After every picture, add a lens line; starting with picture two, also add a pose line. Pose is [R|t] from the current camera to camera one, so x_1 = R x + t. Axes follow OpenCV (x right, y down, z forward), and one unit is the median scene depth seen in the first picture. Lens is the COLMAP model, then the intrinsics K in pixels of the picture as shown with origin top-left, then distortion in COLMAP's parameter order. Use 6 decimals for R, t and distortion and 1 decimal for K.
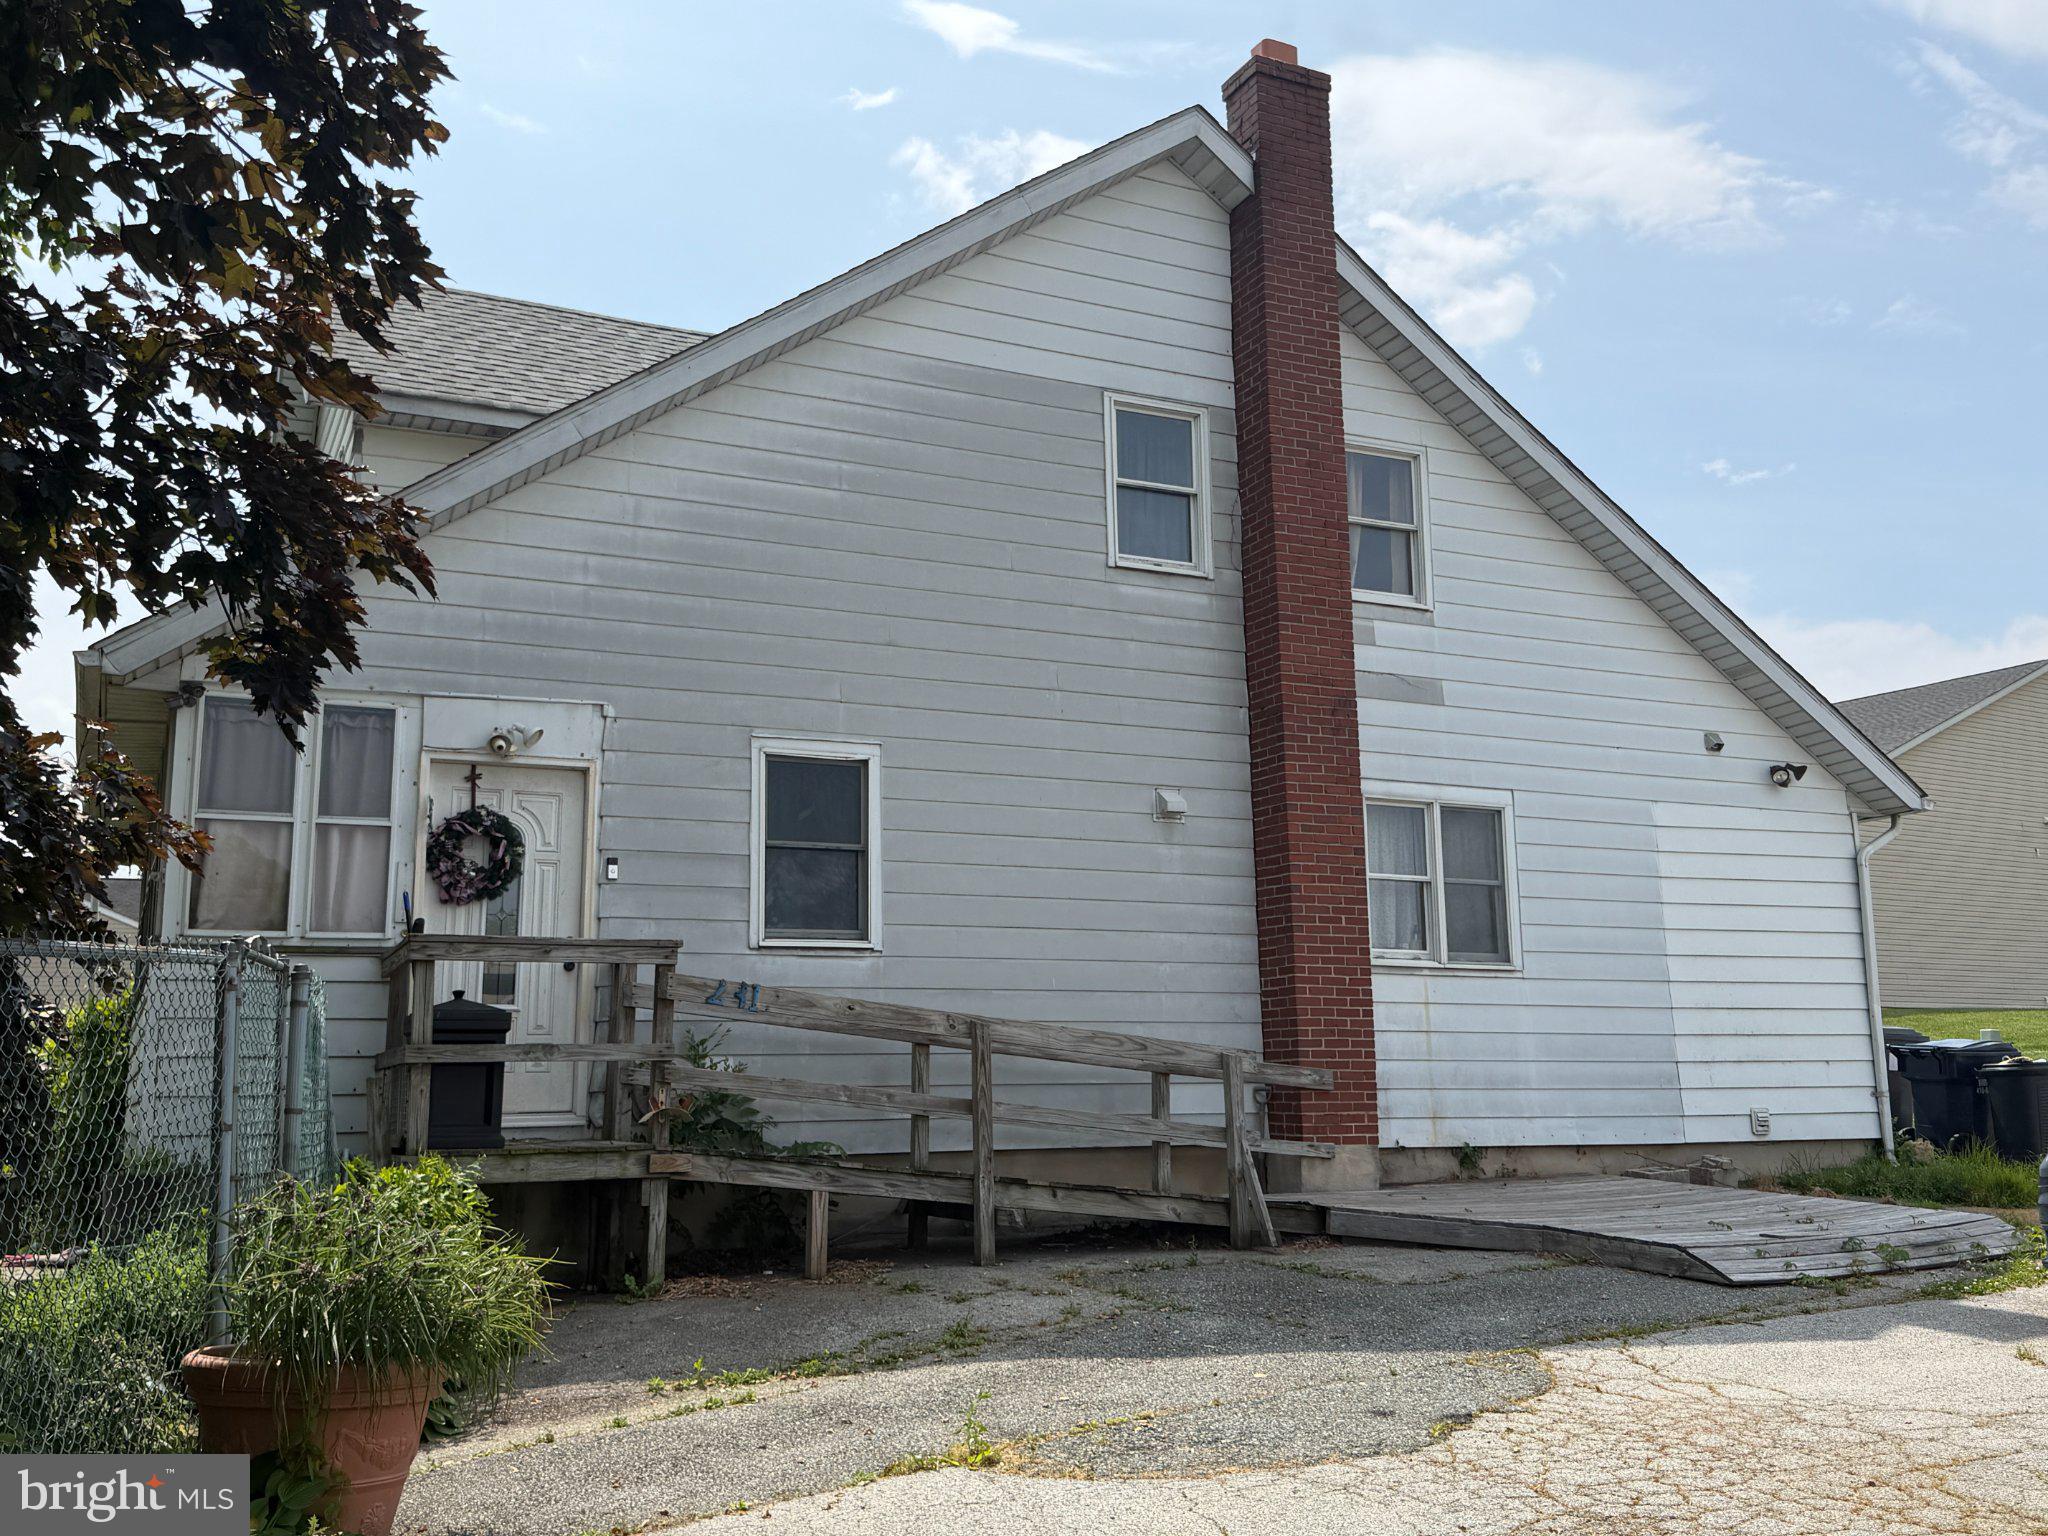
lens RADIAL K [[1924.4, 0, 1021.6], [0, 1924.4, 770.7], [0, 0, 1]] dist [-0.004696, 0.000000]
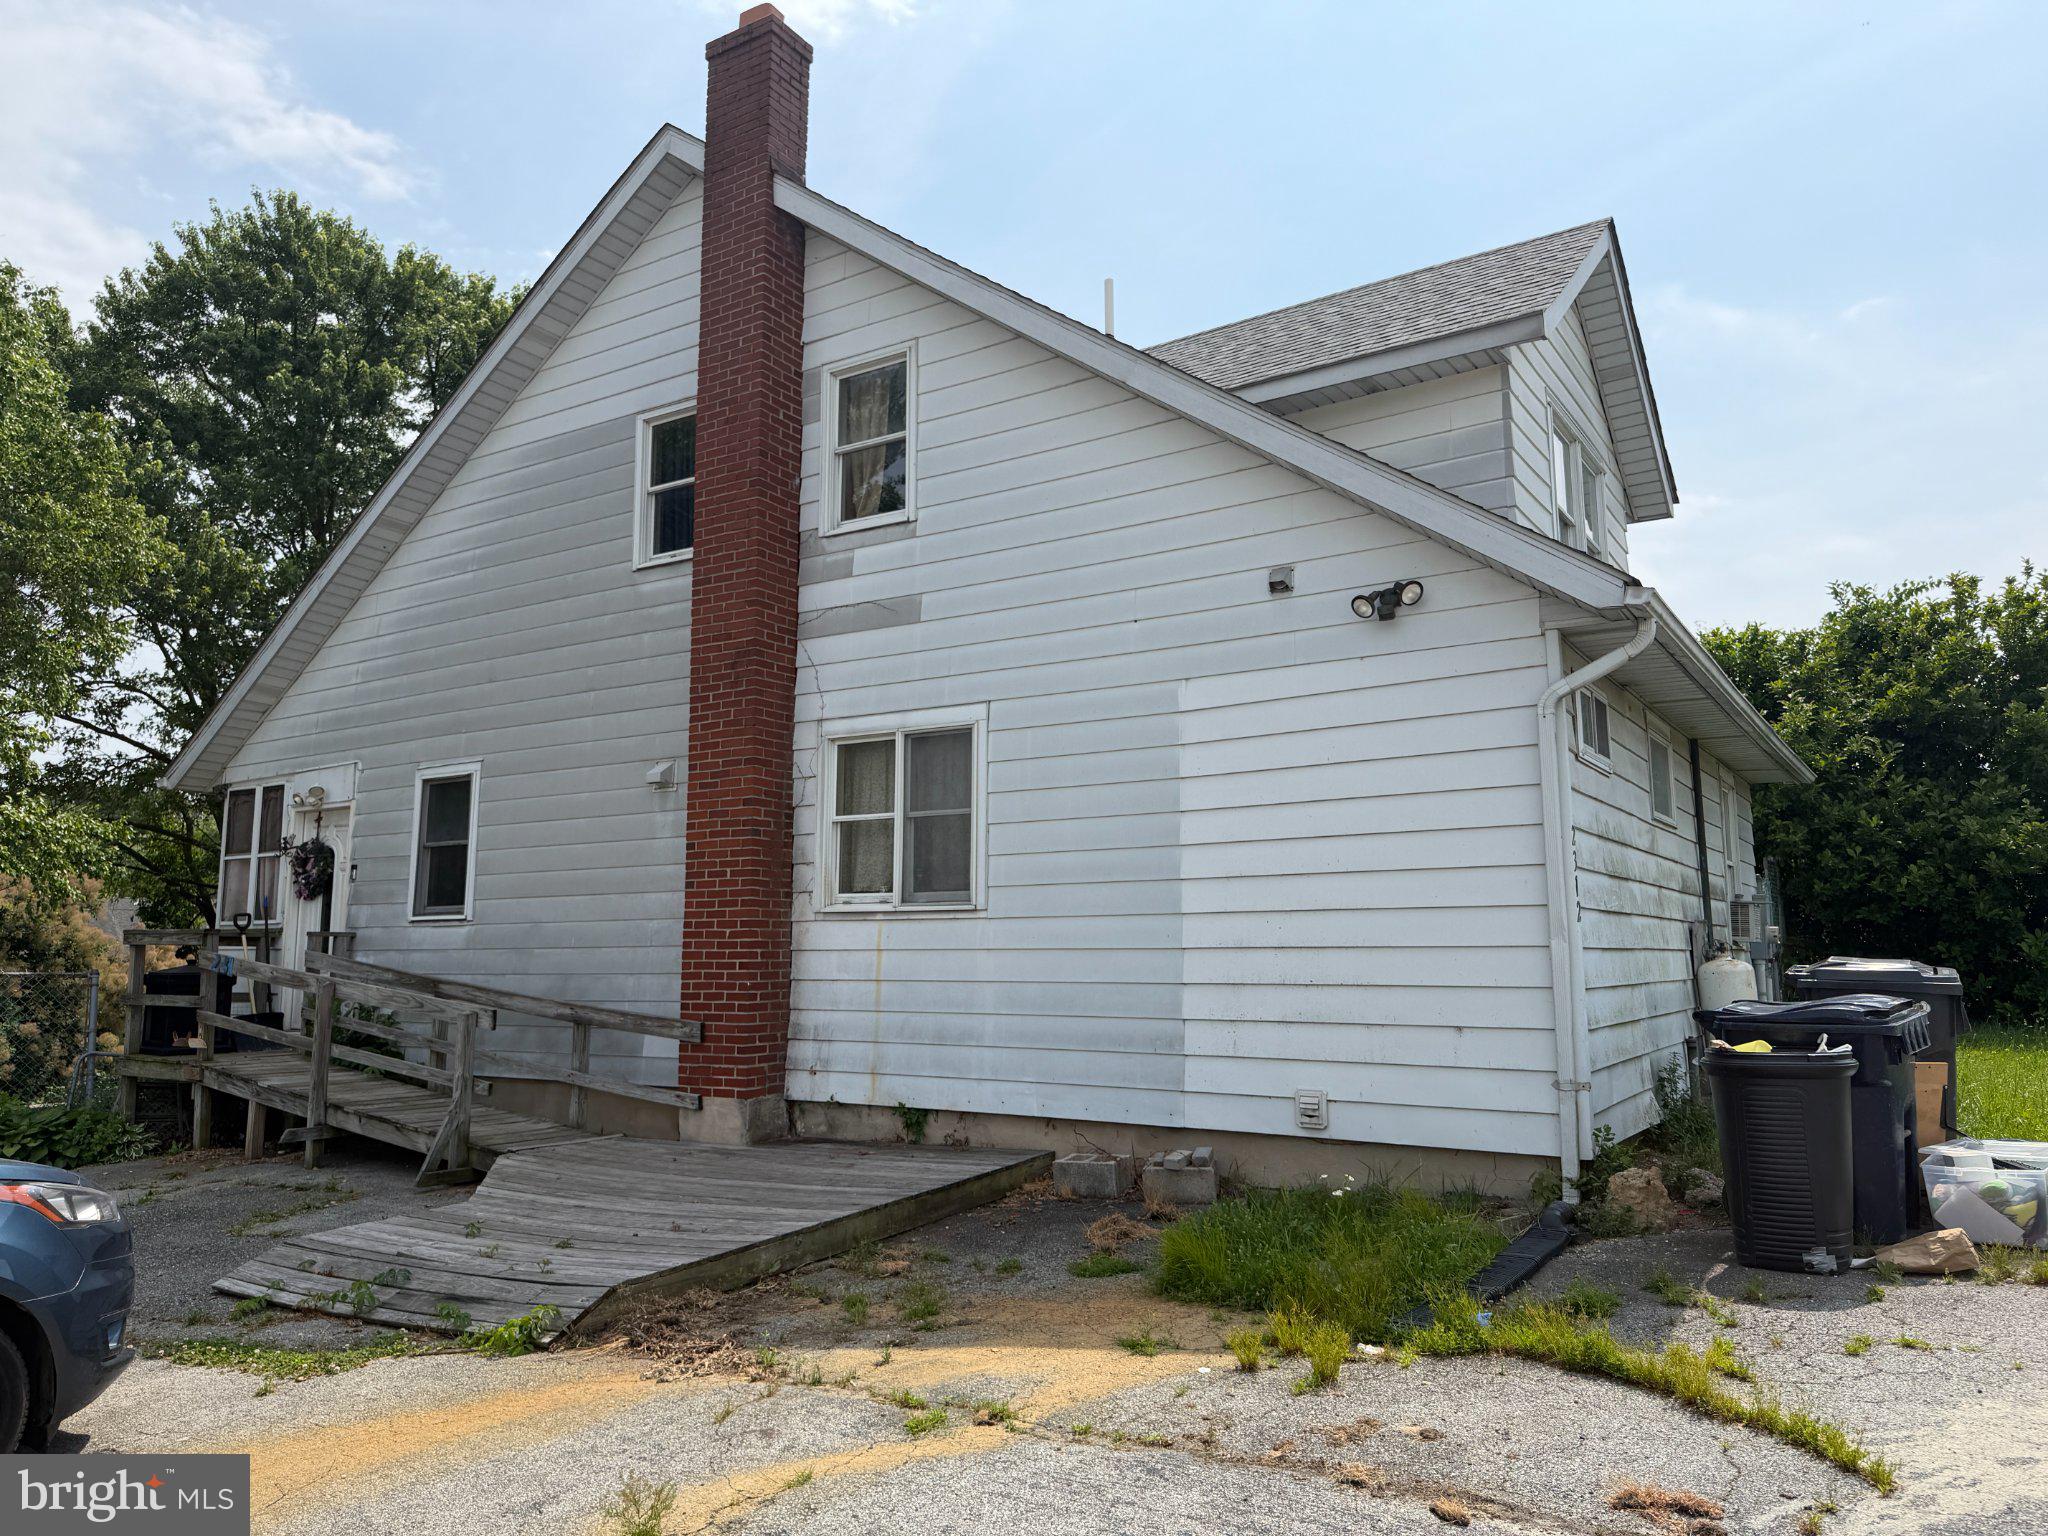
lens RADIAL K [[1468.2, 0, 1022.1], [0, 1468.2, 758.7], [0, 0, 1]] dist [0.037131, -0.009345]
pose [[0.535438, -0.105963, -0.837901, 0.850117], [0.140390, 0.989463, -0.035417, 0.063800], [0.832825, -0.098669, 0.544672, 0.674248]]
